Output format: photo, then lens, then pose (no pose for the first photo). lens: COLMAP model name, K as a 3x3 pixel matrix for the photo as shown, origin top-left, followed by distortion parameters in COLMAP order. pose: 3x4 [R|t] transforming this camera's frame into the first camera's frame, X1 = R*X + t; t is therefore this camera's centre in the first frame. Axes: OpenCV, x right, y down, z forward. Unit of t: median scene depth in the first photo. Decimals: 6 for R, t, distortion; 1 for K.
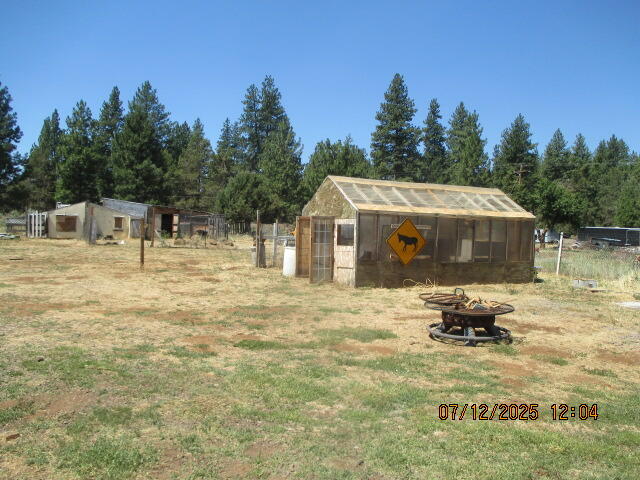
lens RADIAL K [[515.5, 0, 327.3], [0, 515.5, 235.5], [0, 0, 1]] dist [-0.046255, 0.014523]
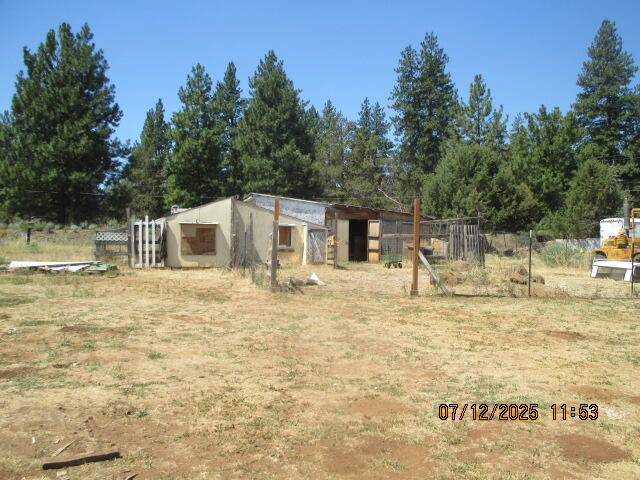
lens RADIAL K [[565.1, 0, 320.0], [0, 565.1, 240.0], [0, 0, 1]] dist [-0.035141, 0.001635]
pose [[0.978733, -0.012874, -0.204732, -0.163784], [0.010777, 0.999877, -0.011352, -0.008882], [0.204853, 0.008904, 0.978752, 0.275445]]
